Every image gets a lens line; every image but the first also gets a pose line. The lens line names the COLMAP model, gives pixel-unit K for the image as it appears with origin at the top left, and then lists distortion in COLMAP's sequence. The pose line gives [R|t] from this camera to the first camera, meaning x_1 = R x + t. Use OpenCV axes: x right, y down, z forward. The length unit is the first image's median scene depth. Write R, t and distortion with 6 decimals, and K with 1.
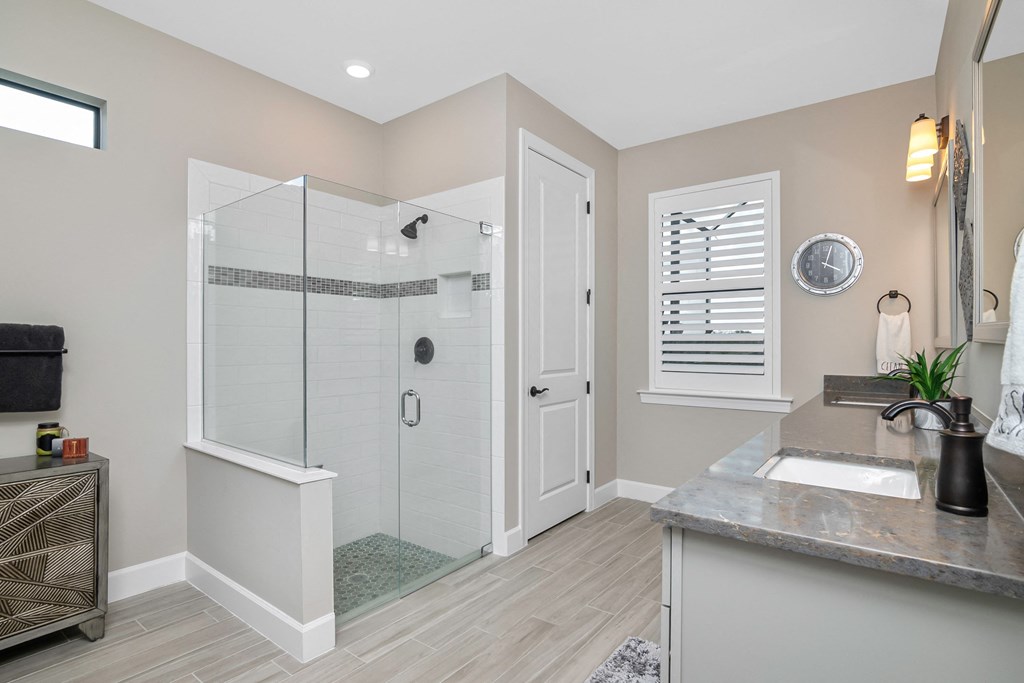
lens RADIAL K [[508.2, 0, 511.4], [0, 508.2, 338.3], [0, 0, 1]] dist [-0.016504, -0.000089]
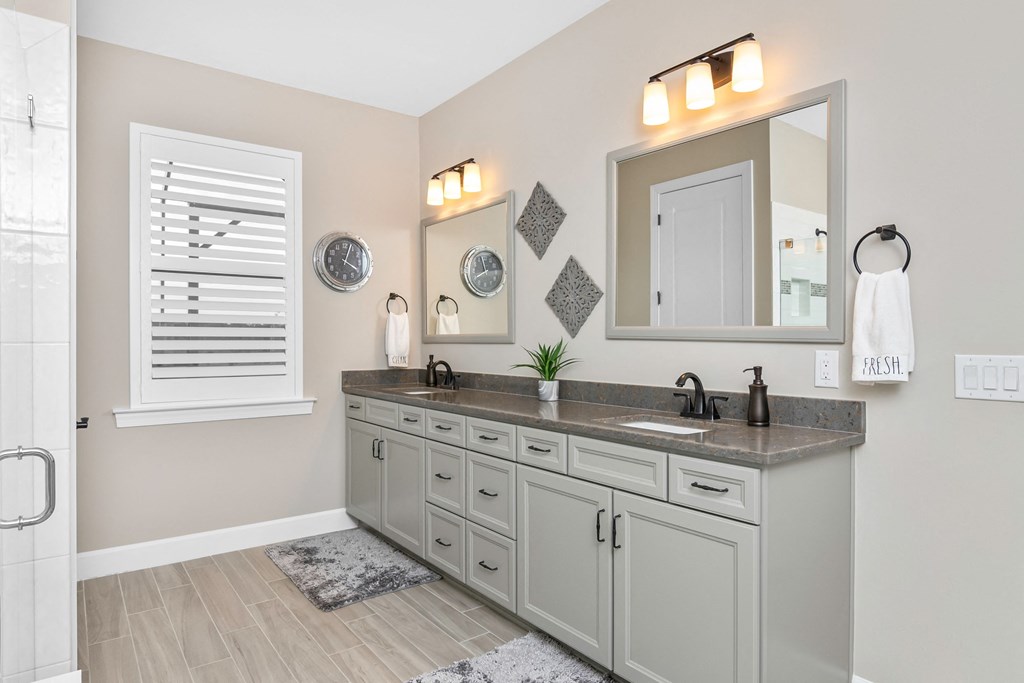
lens RADIAL K [[604.8, 0, 512.2], [0, 604.8, 334.1], [0, 0, 1]] dist [-0.005220, -0.000847]
pose [[0.278792, 0.006932, 0.960327, -0.436259], [-0.008692, 0.999951, -0.004695, 0.001955], [-0.960312, -0.007038, 0.278839, 0.333827]]
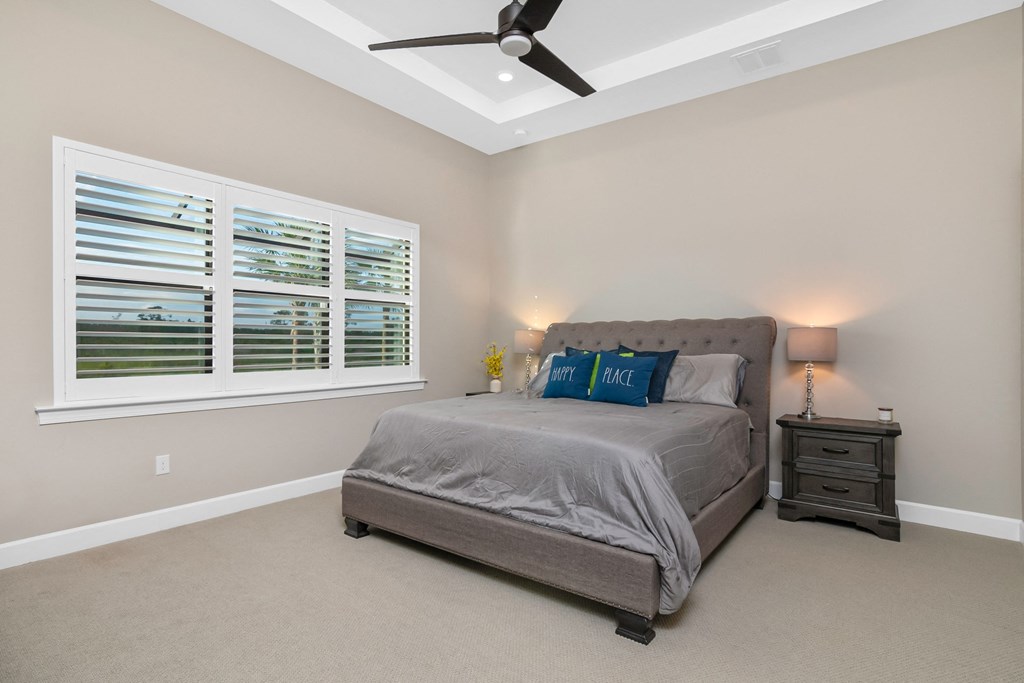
lens RADIAL K [[508.2, 0, 511.4], [0, 508.2, 338.3], [0, 0, 1]] dist [-0.016504, -0.000089]
pose [[0.006999, 0.006262, 0.999956, -0.966115], [-0.013955, 0.999884, -0.006164, 0.002528], [-0.999878, -0.013911, 0.007086, 0.744090]]
